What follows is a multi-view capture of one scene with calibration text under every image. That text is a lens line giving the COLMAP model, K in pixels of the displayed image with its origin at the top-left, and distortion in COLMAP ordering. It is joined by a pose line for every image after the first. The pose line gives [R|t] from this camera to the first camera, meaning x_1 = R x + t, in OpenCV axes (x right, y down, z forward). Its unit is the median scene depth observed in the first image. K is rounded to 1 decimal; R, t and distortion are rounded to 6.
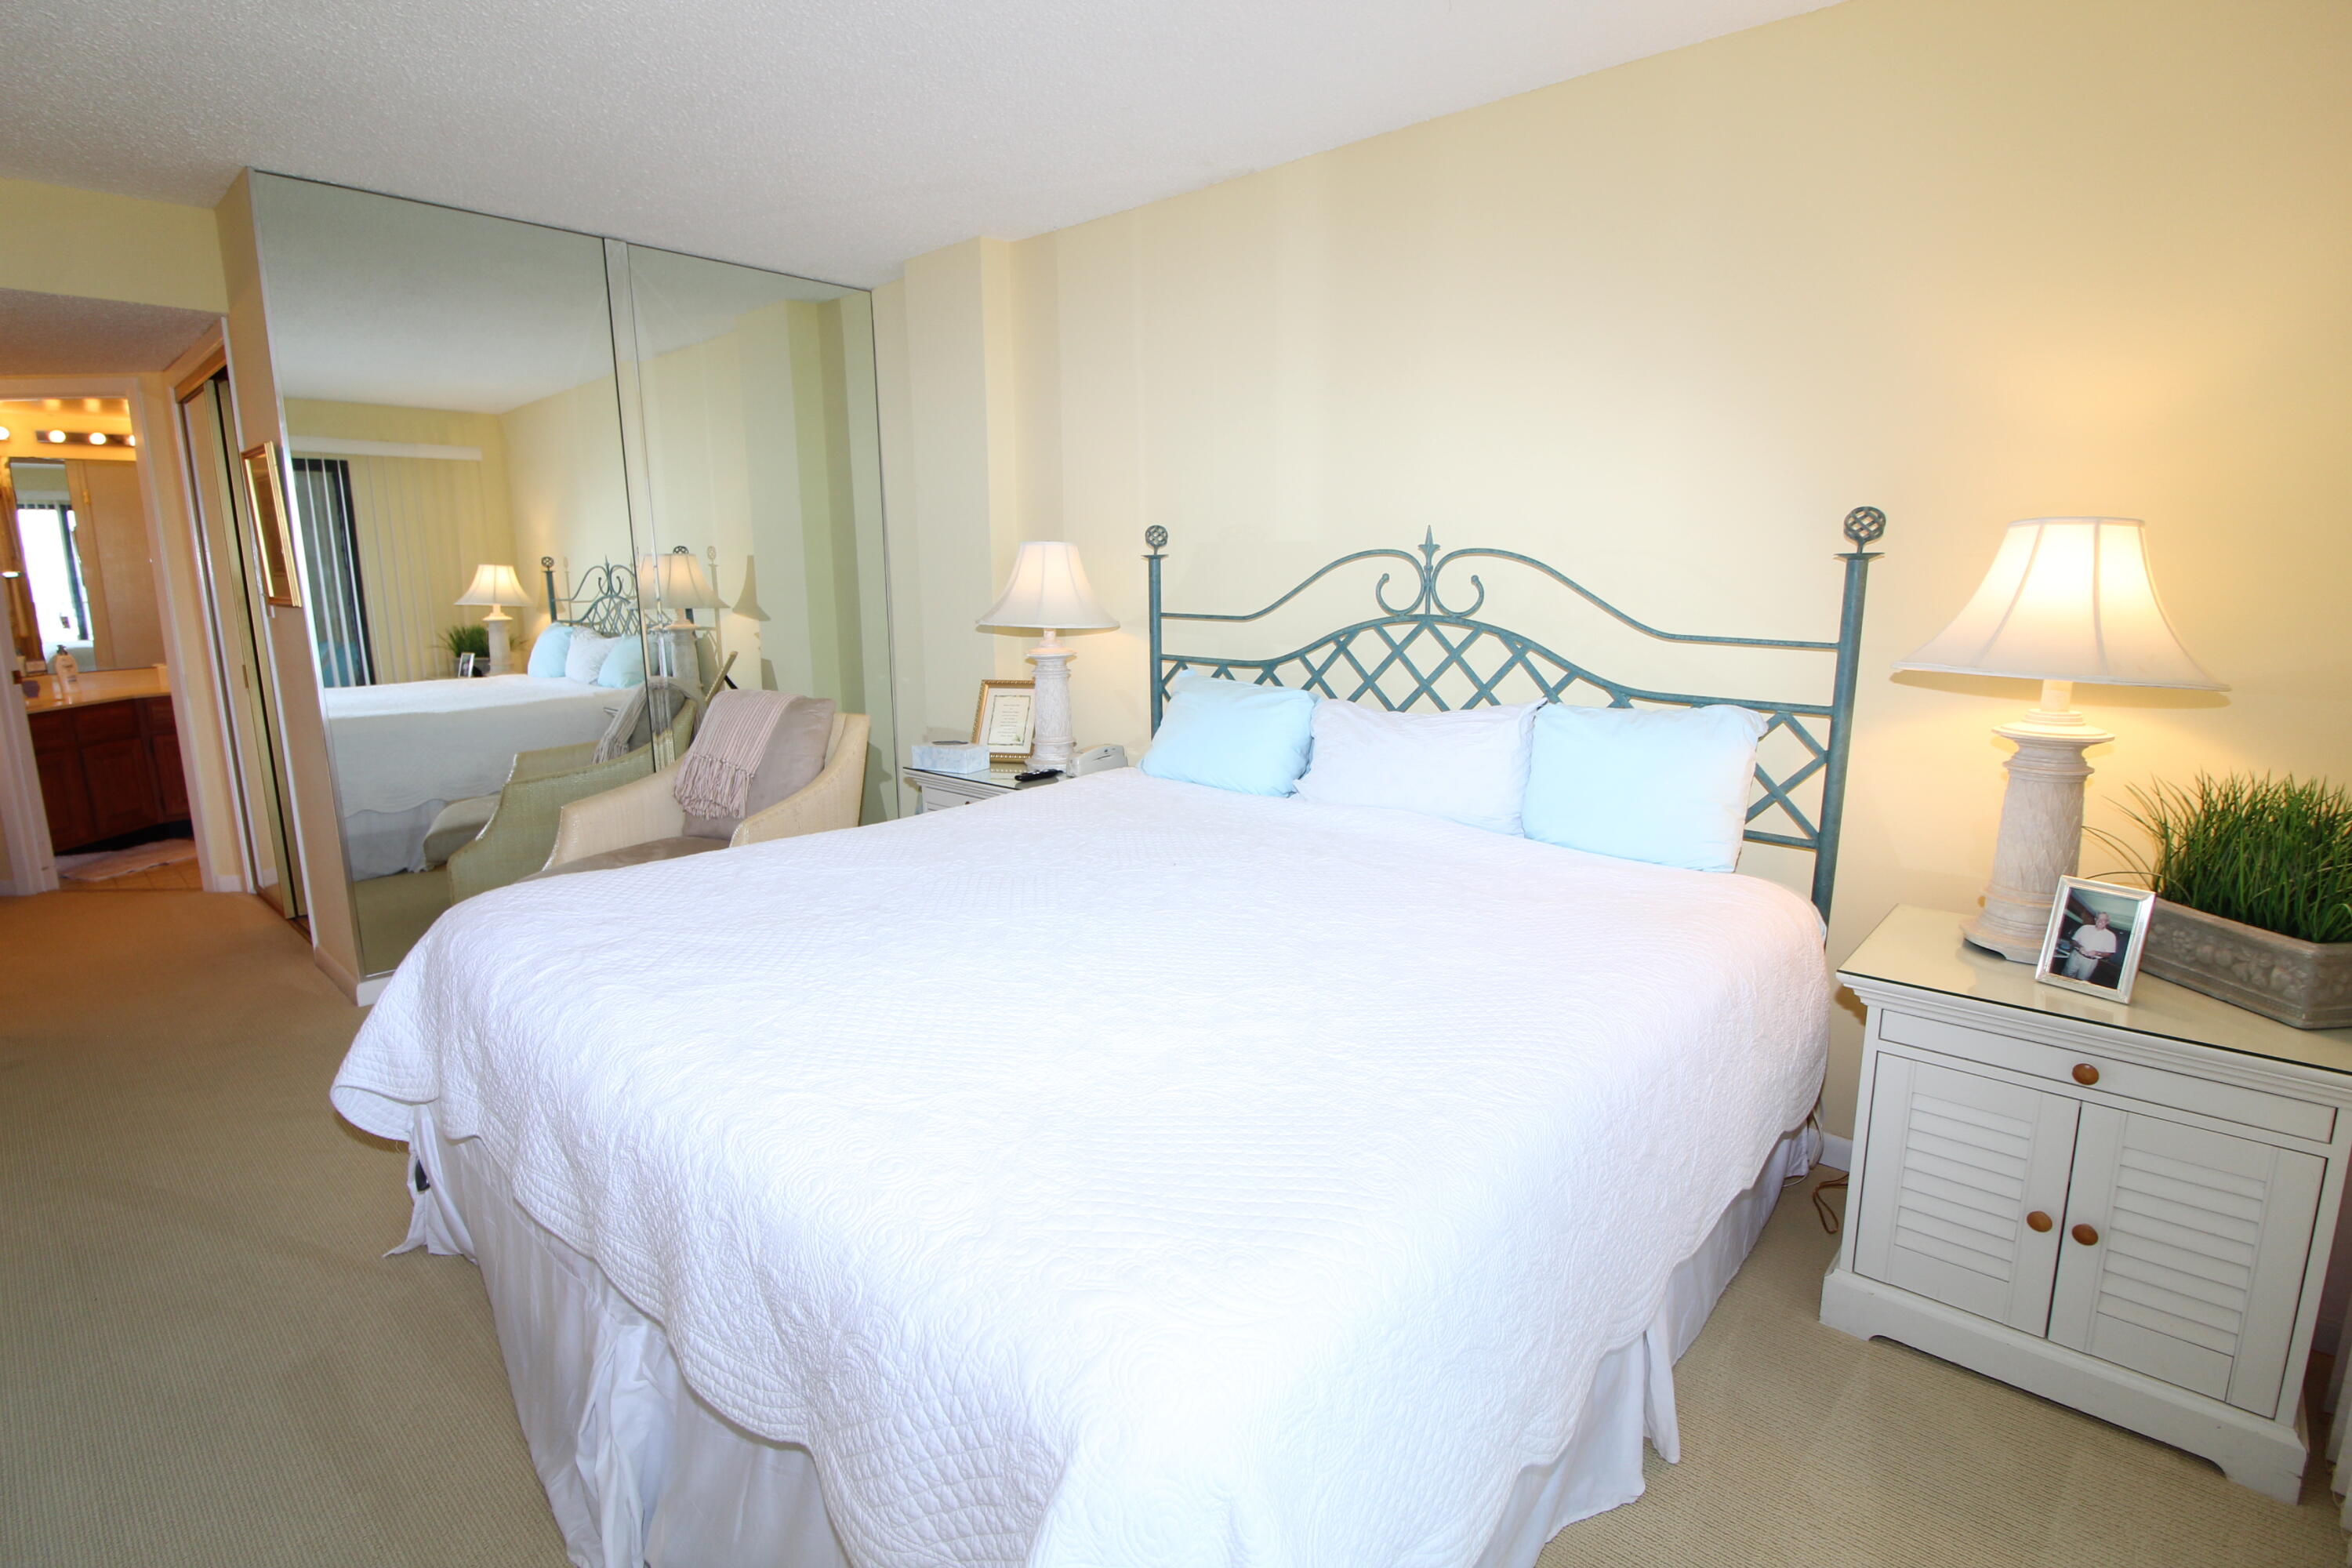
lens RADIAL K [[1090.1, 0, 1155.5], [0, 1090.1, 777.2], [0, 0, 1]] dist [0.004049, 0.000029]
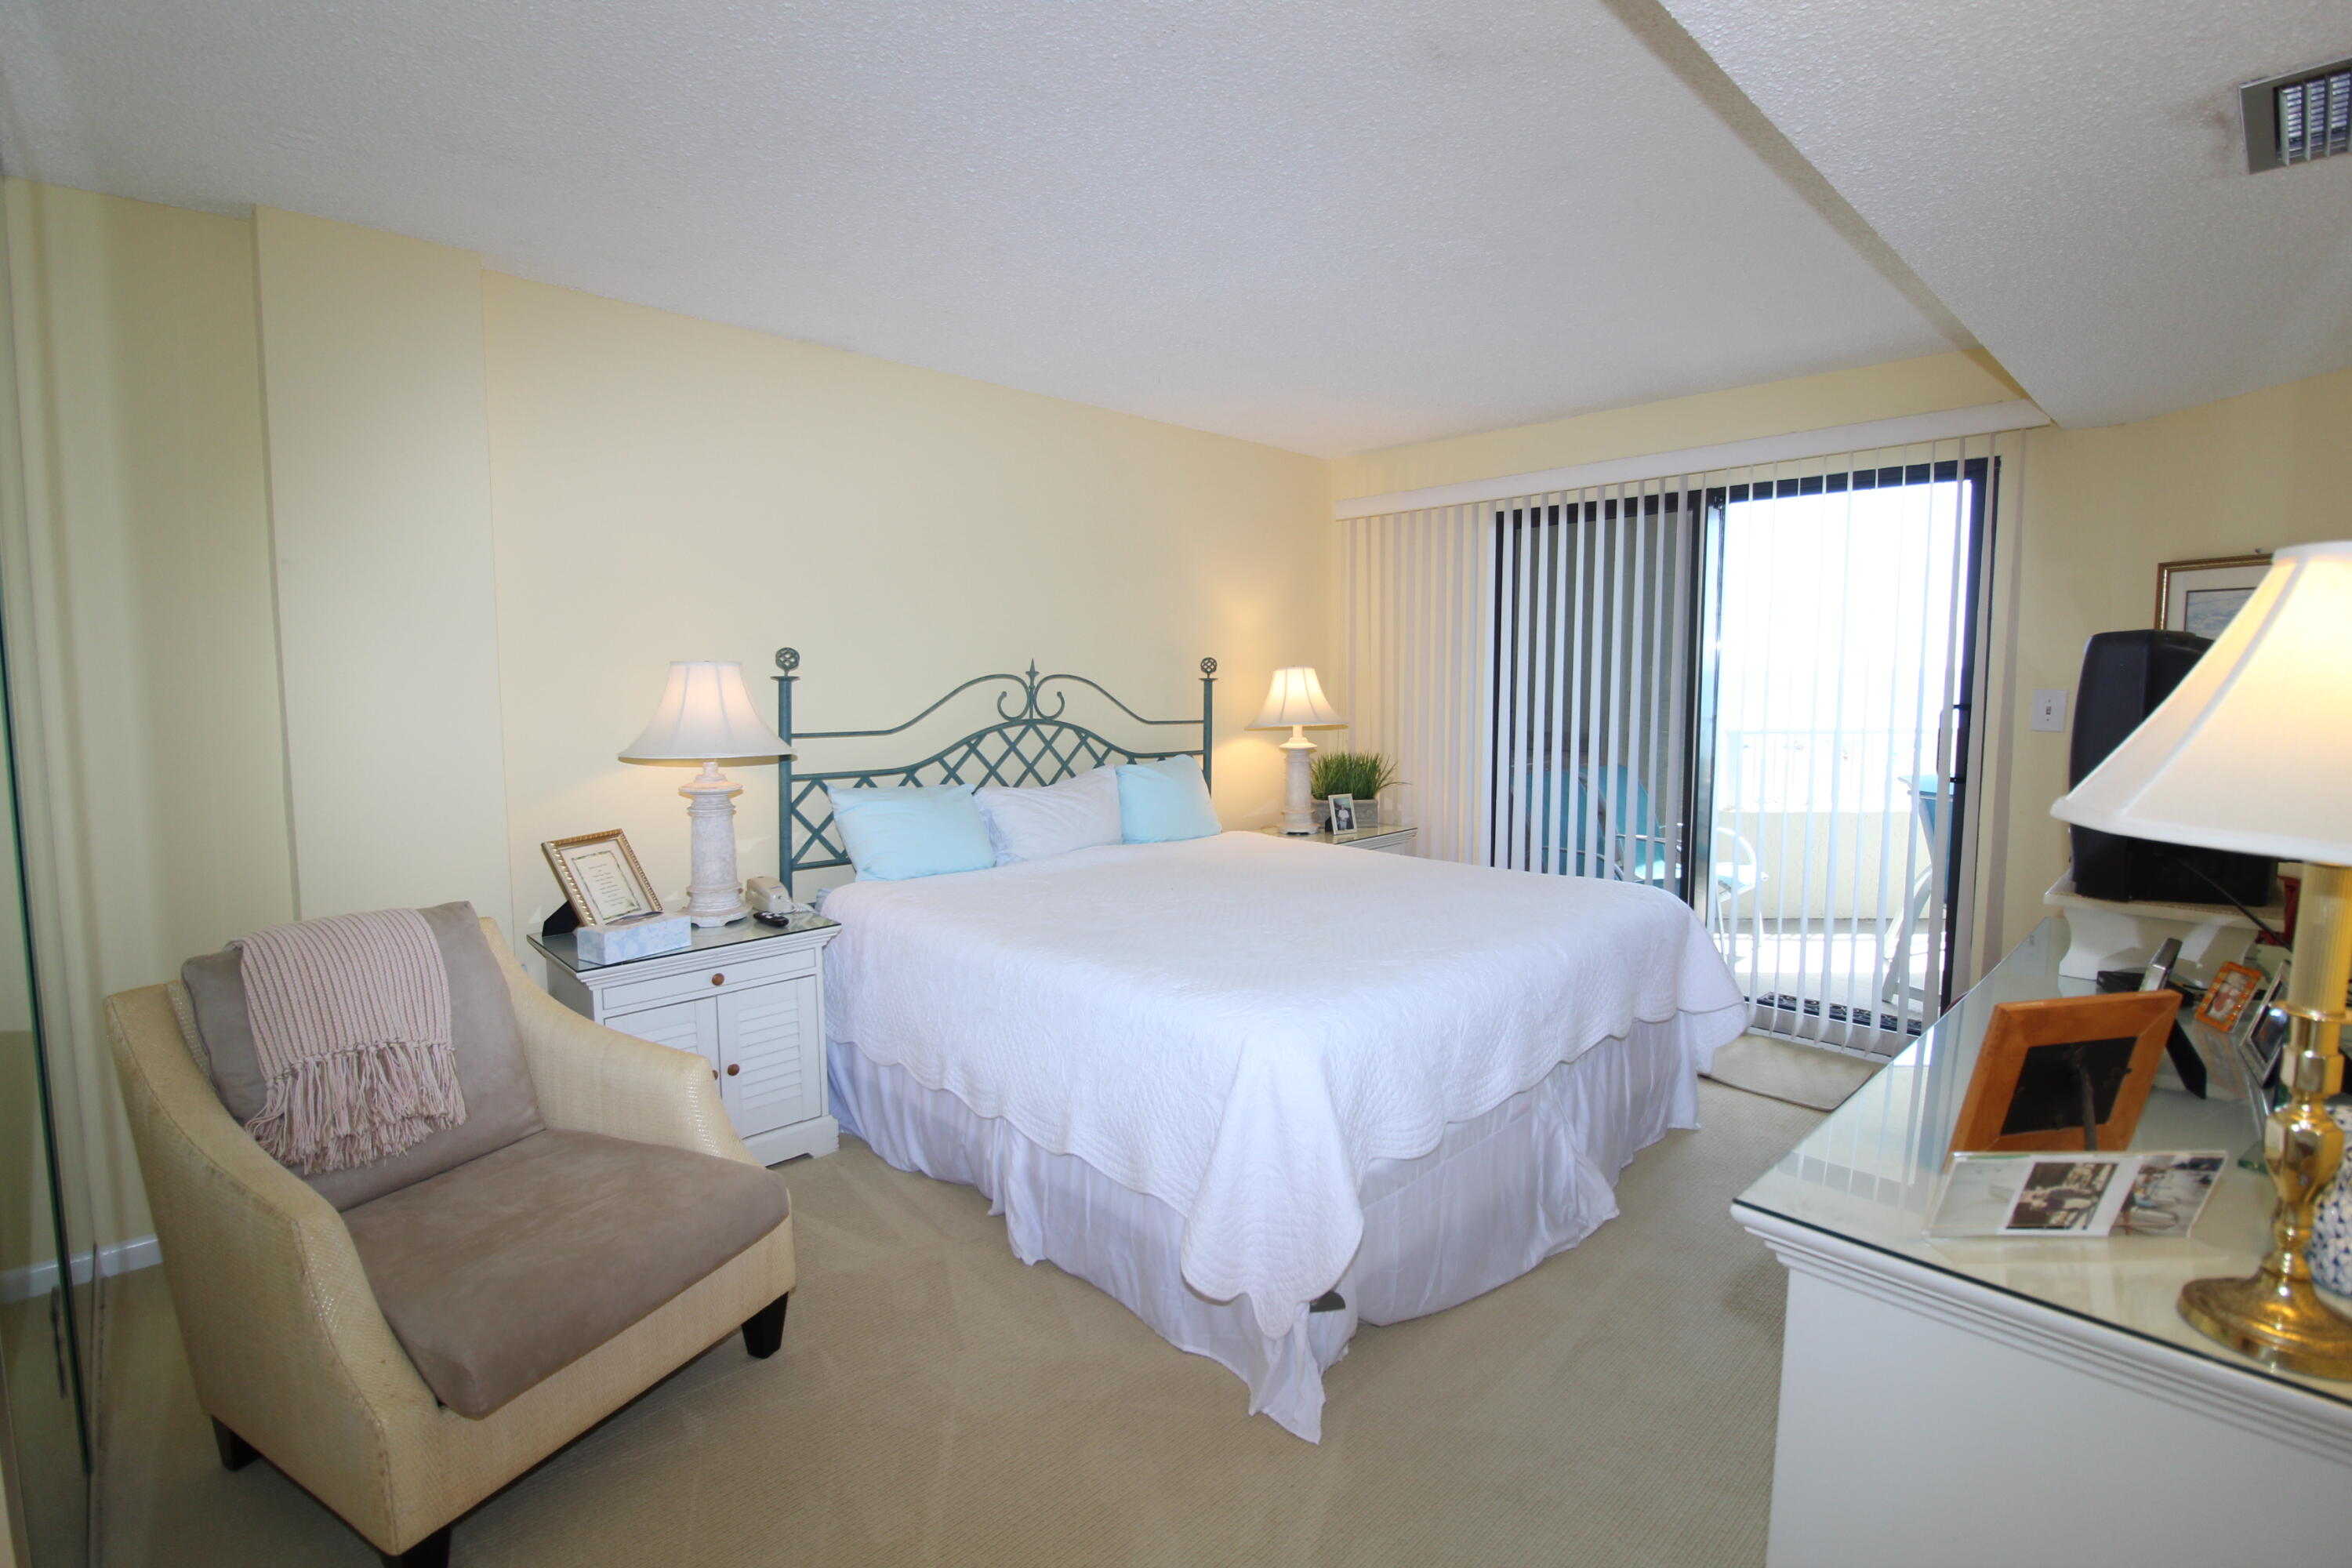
lens RADIAL K [[1090.1, 0, 1155.6], [0, 1090.1, 777.4], [0, 0, 1]] dist [0.004049, 0.000029]
pose [[0.078076, -0.088857, 0.992980, -1.155450], [0.194551, 0.978229, 0.072239, -0.142367], [-0.977780, 0.187545, 0.093664, 0.703014]]
